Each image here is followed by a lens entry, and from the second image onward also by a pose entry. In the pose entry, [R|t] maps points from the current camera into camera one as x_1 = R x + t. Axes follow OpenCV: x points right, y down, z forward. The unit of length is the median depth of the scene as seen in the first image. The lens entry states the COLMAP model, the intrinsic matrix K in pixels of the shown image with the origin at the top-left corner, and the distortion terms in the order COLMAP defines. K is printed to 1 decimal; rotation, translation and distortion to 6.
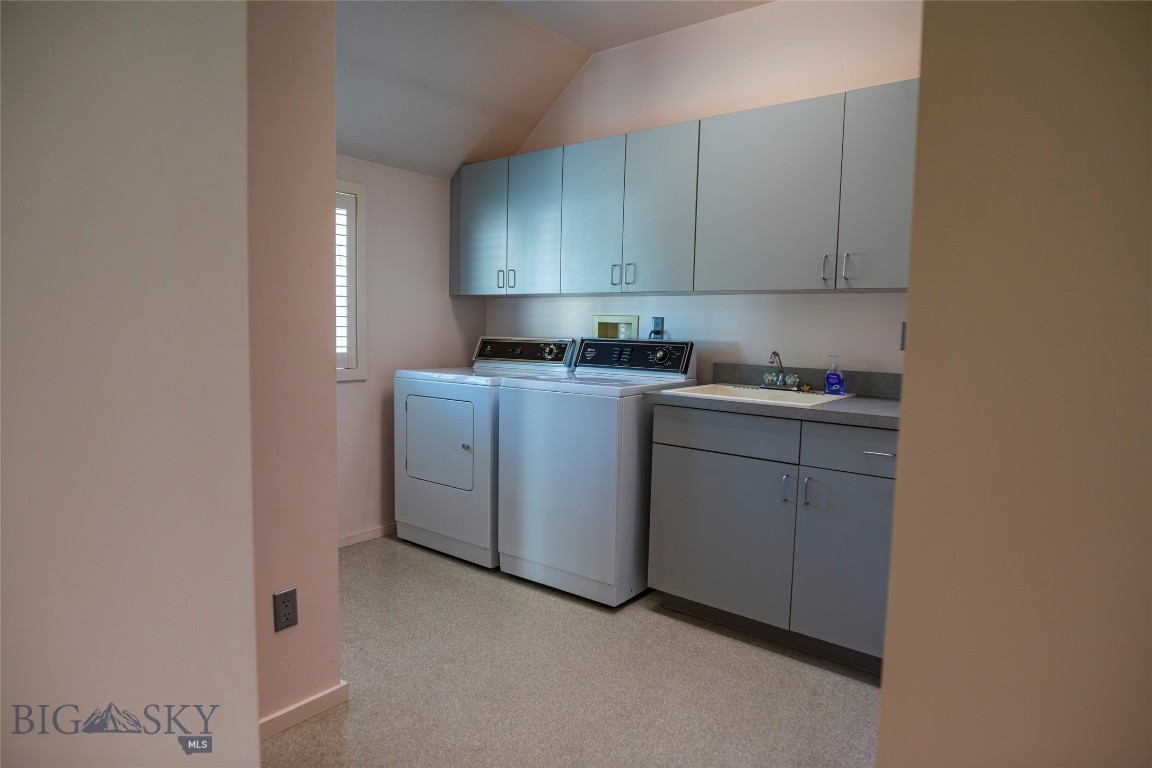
lens RADIAL K [[686.5, 0, 575.1], [0, 686.5, 383.3], [0, 0, 1]] dist [-0.024370, 0.000687]
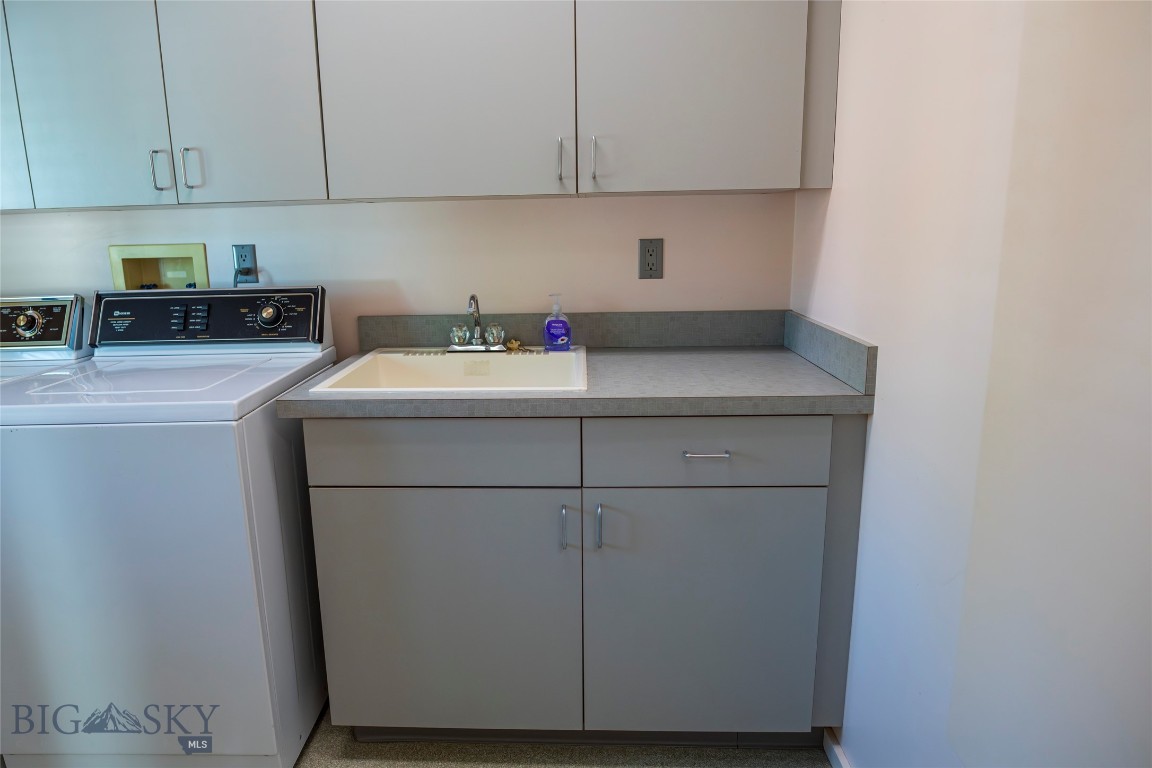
lens RADIAL K [[776.4, 0, 572.6], [0, 776.4, 384.6], [0, 0, 1]] dist [-0.033649, 0.001129]
pose [[0.803899, -0.157222, 0.573609, -0.049601], [0.086724, 0.985107, 0.148469, -0.056668], [-0.588409, -0.069608, 0.805562, 0.332303]]
